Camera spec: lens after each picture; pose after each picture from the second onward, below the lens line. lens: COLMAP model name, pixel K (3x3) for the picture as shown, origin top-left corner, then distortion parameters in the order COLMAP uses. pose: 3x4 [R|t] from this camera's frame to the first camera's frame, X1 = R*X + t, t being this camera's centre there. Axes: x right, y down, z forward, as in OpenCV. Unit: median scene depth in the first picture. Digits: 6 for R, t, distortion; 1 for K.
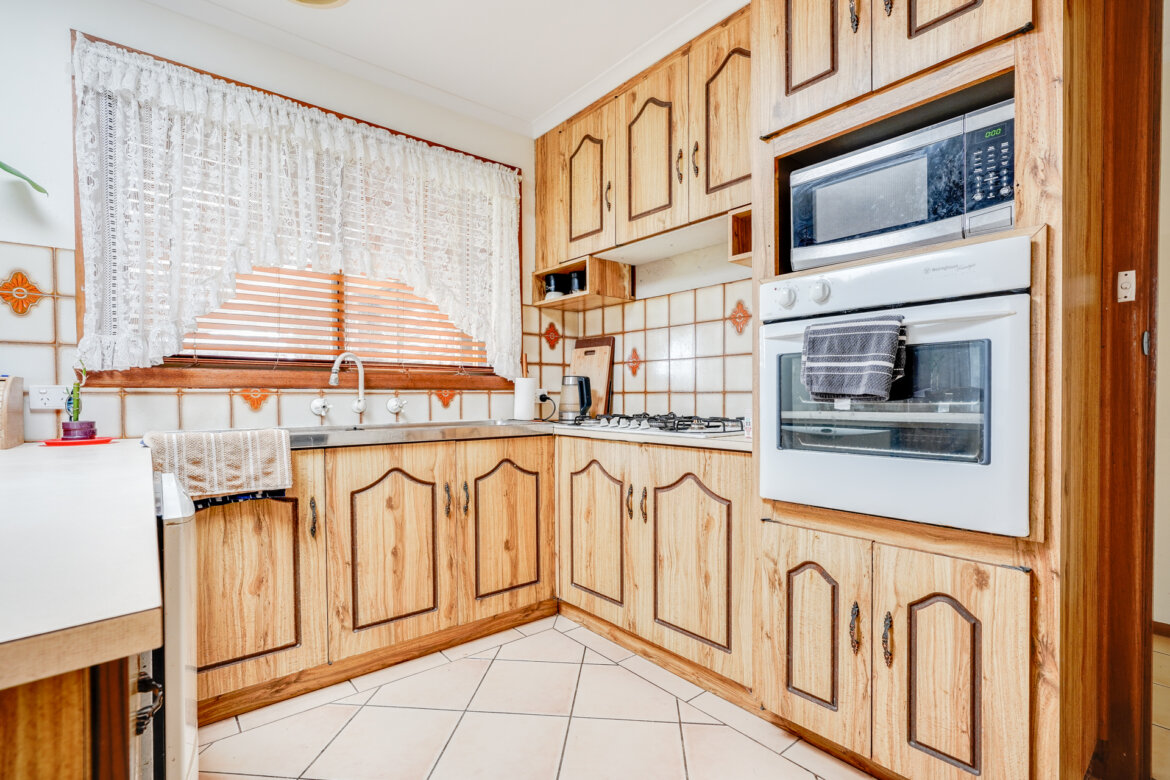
lens RADIAL K [[529.0, 0, 588.3], [0, 529.0, 406.6], [0, 0, 1]] dist [0.000866, 0.000365]
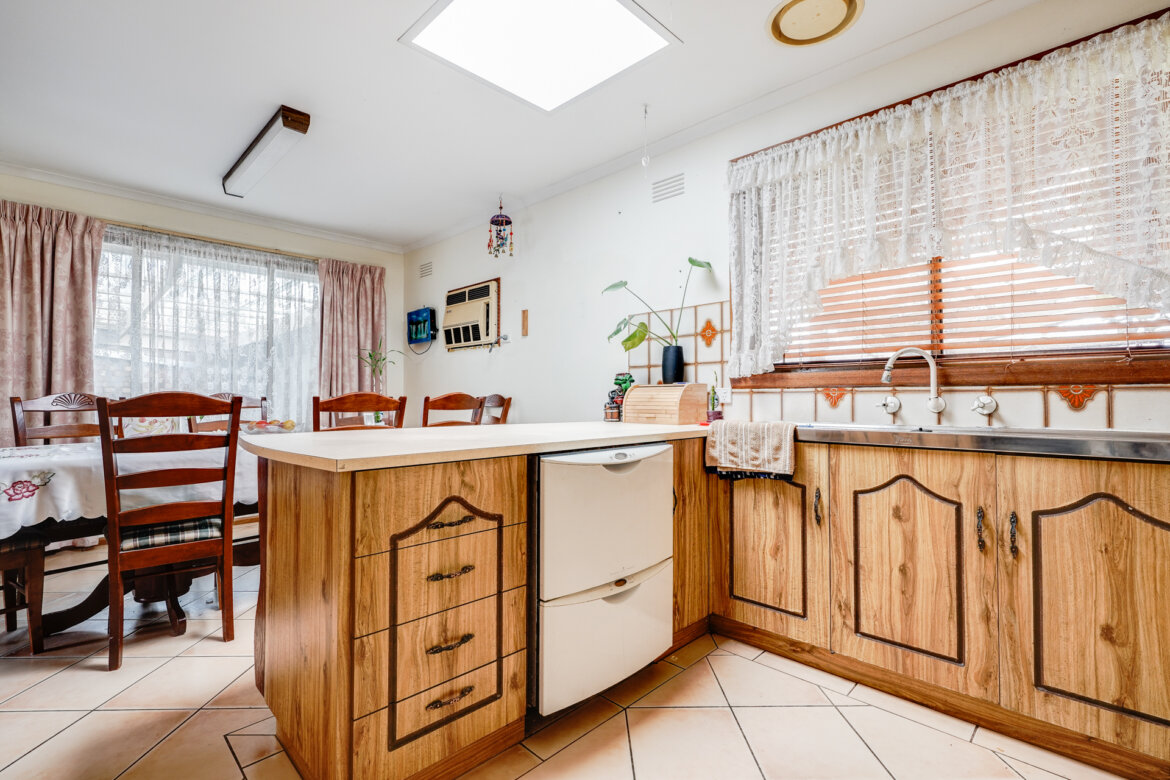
lens RADIAL K [[527.9, 0, 591.7], [0, 527.9, 386.2], [0, 0, 1]] dist [-0.000402, 0.000698]
pose [[0.125491, -0.017184, -0.991946, 0.459632], [-0.016174, 0.999682, -0.019364, -0.007569], [0.991963, 0.018473, 0.125173, 0.371689]]
